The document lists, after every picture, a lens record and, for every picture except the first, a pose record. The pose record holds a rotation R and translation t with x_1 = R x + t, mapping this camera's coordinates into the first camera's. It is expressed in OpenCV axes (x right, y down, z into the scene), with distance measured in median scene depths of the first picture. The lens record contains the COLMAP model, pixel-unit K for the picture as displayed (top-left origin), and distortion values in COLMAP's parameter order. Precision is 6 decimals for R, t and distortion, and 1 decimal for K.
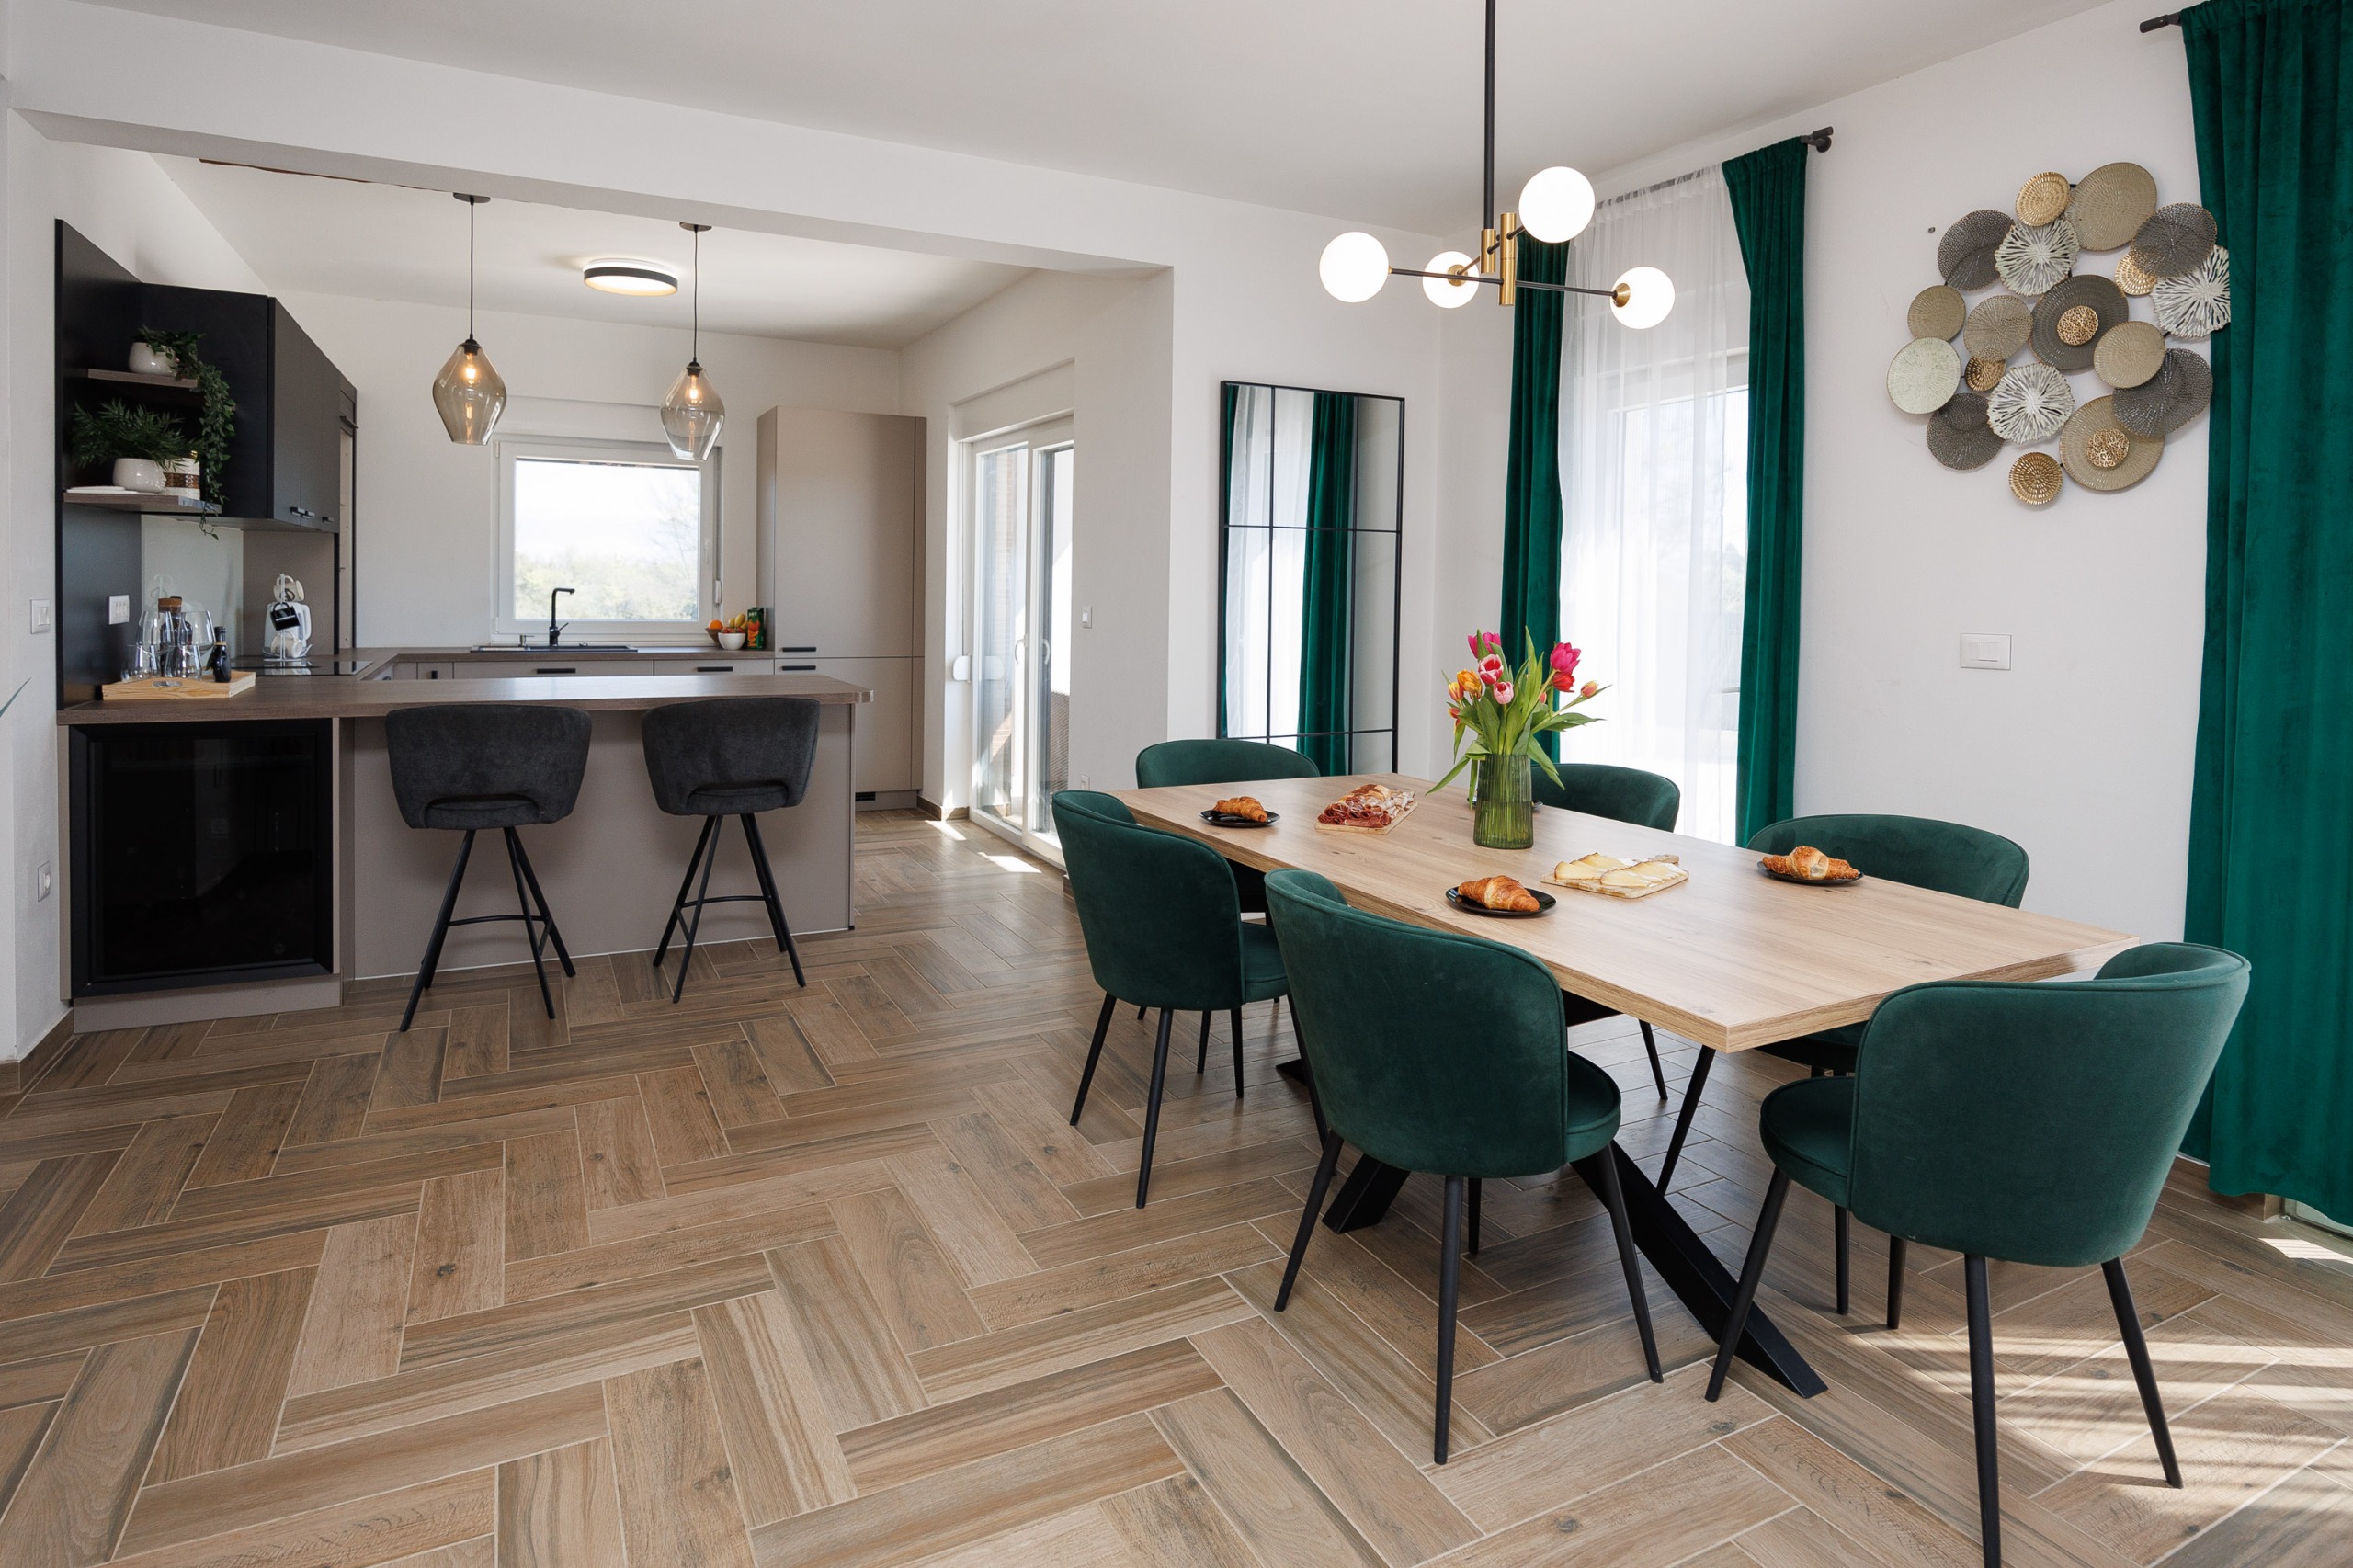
lens RADIAL K [[1289.5, 0, 1181.0], [0, 1289.5, 650.8], [0, 0, 1]] dist [-0.003292, -0.016267]
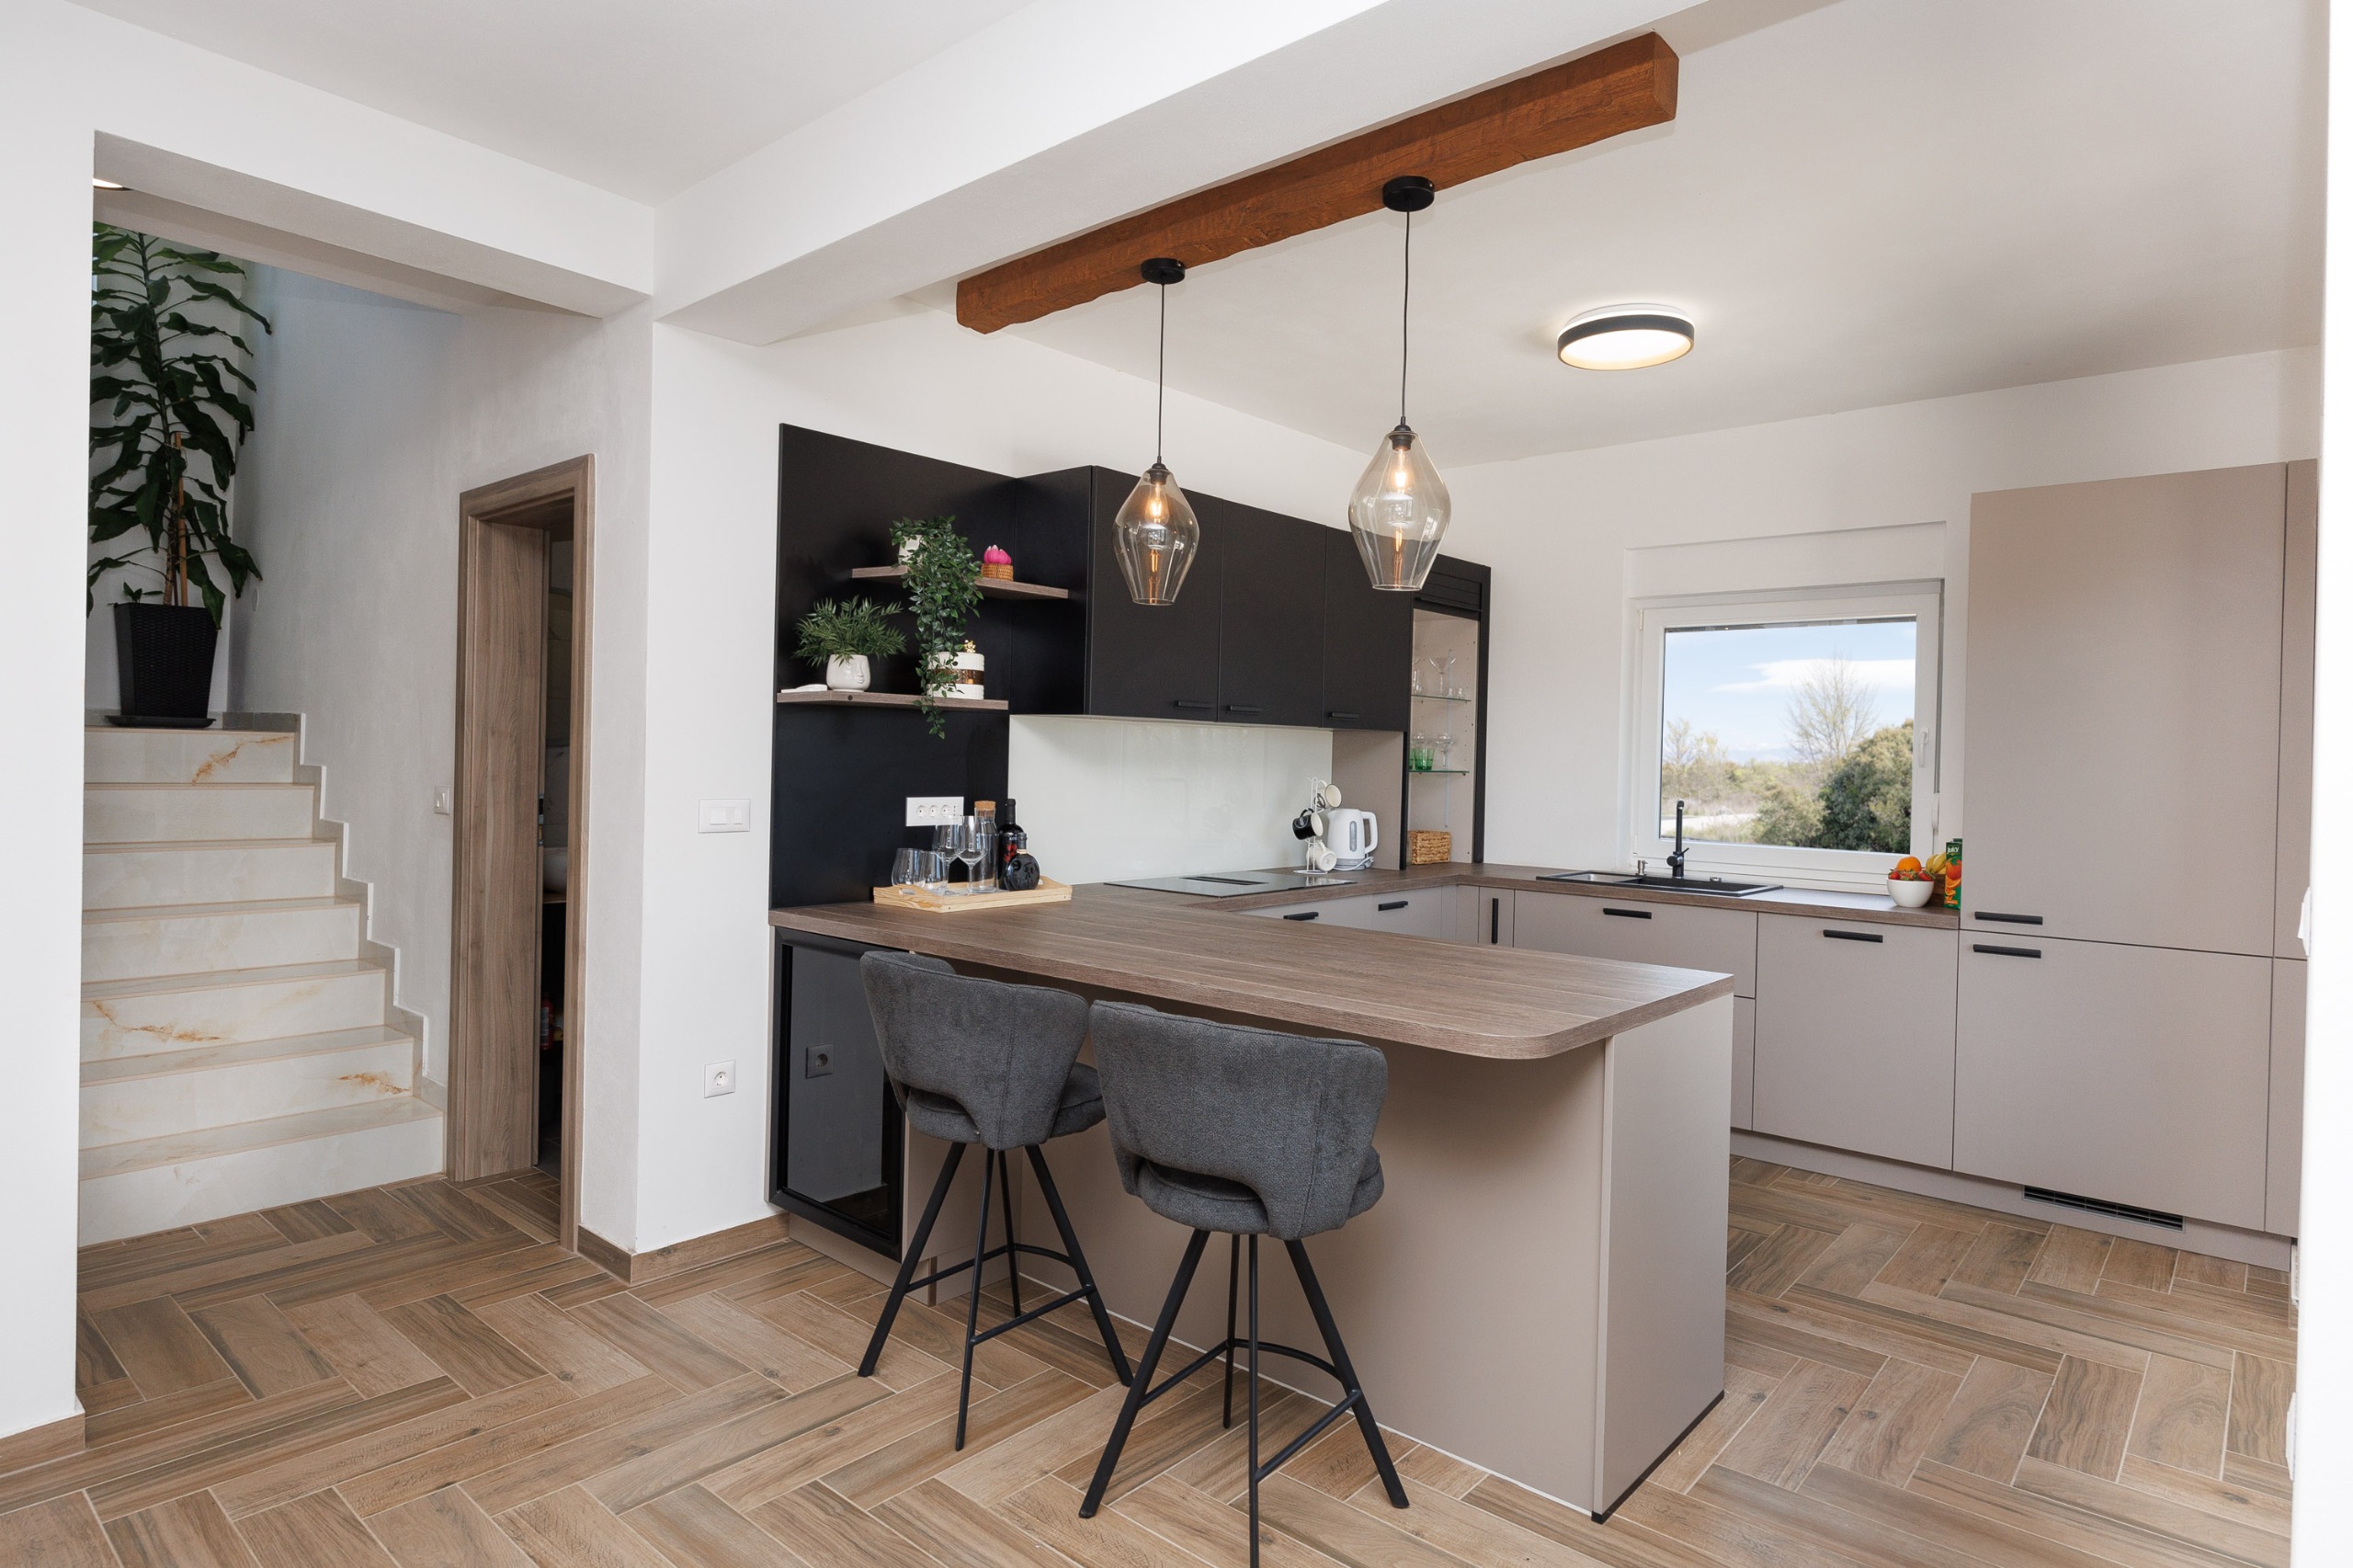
lens RADIAL K [[1306.8, 0, 1190.8], [0, 1306.8, 769.5], [0, 0, 1]] dist [-0.000060, -0.001010]
pose [[0.380061, -0.003653, -0.924954, 0.136073], [-0.063183, 0.997554, -0.029902, -0.036808], [0.922801, 0.069806, 0.378901, 0.629248]]
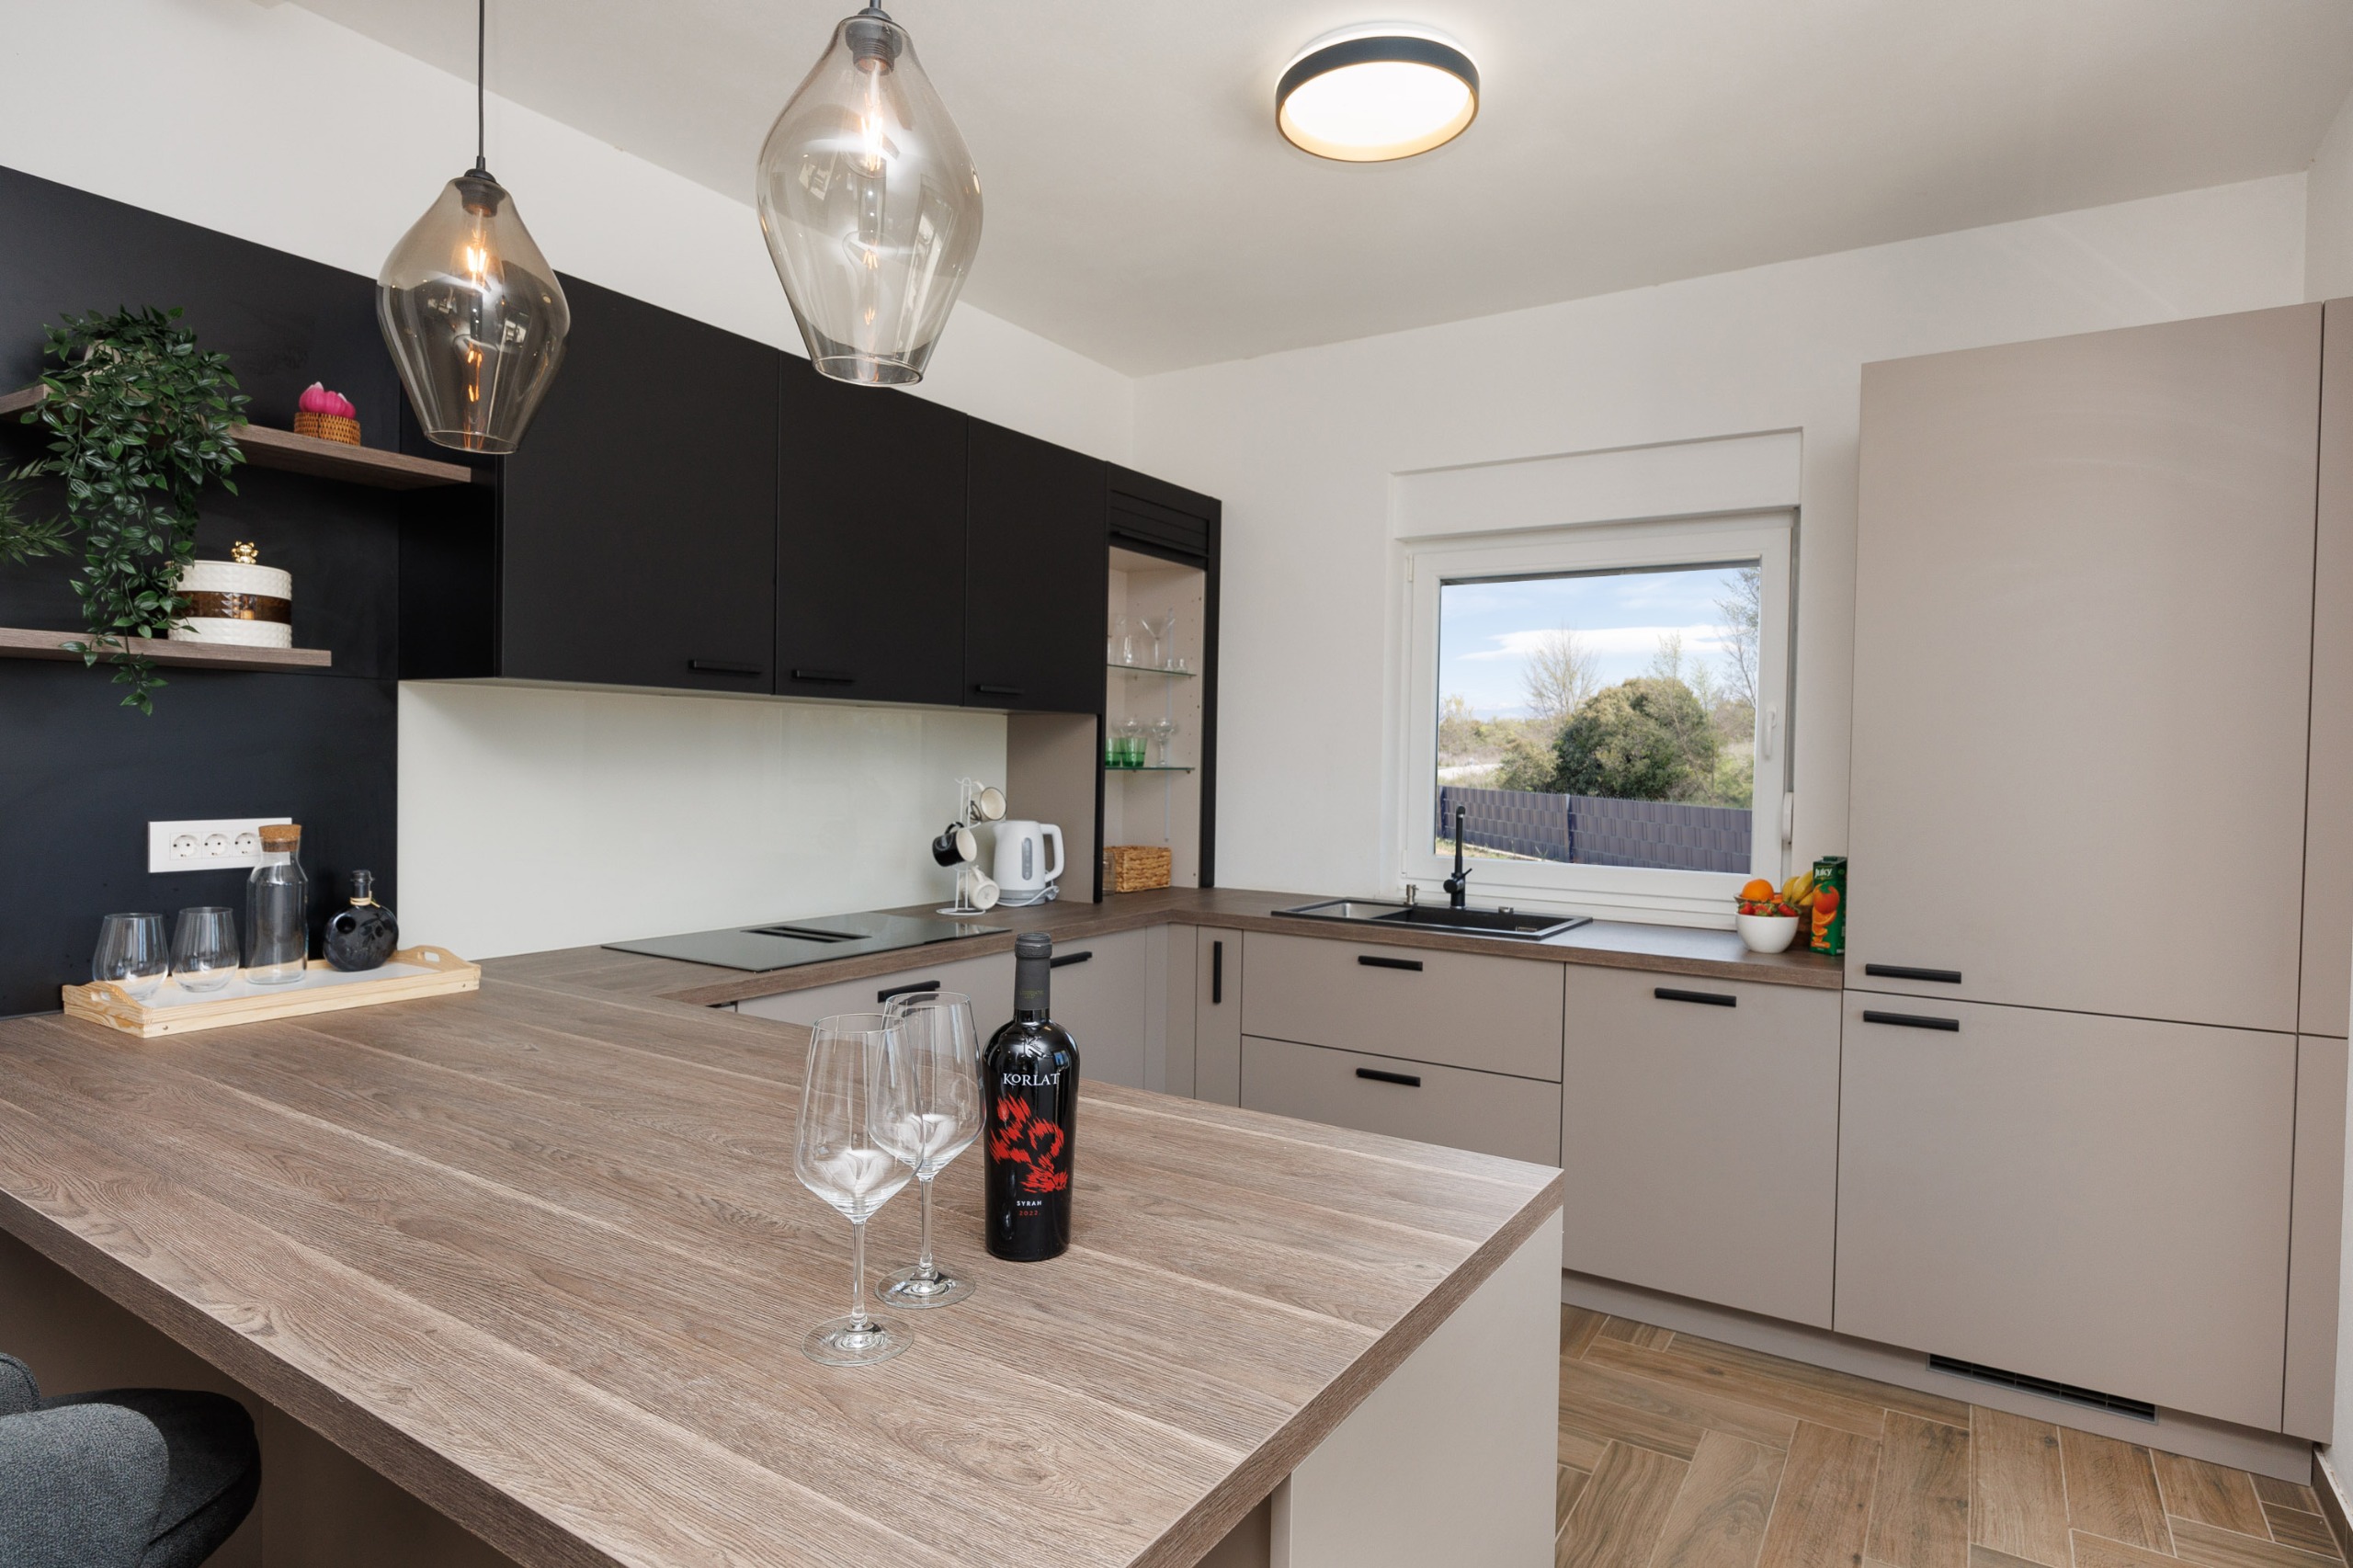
lens RADIAL K [[1274.6, 0, 1169.2], [0, 1274.6, 788.6], [0, 0, 1]] dist [-0.000208, -0.000412]
pose [[0.499385, 0.007762, -0.866346, -0.102705], [-0.051900, 0.998432, -0.020971, -0.052677], [0.864824, 0.055436, 0.499005, 0.851282]]
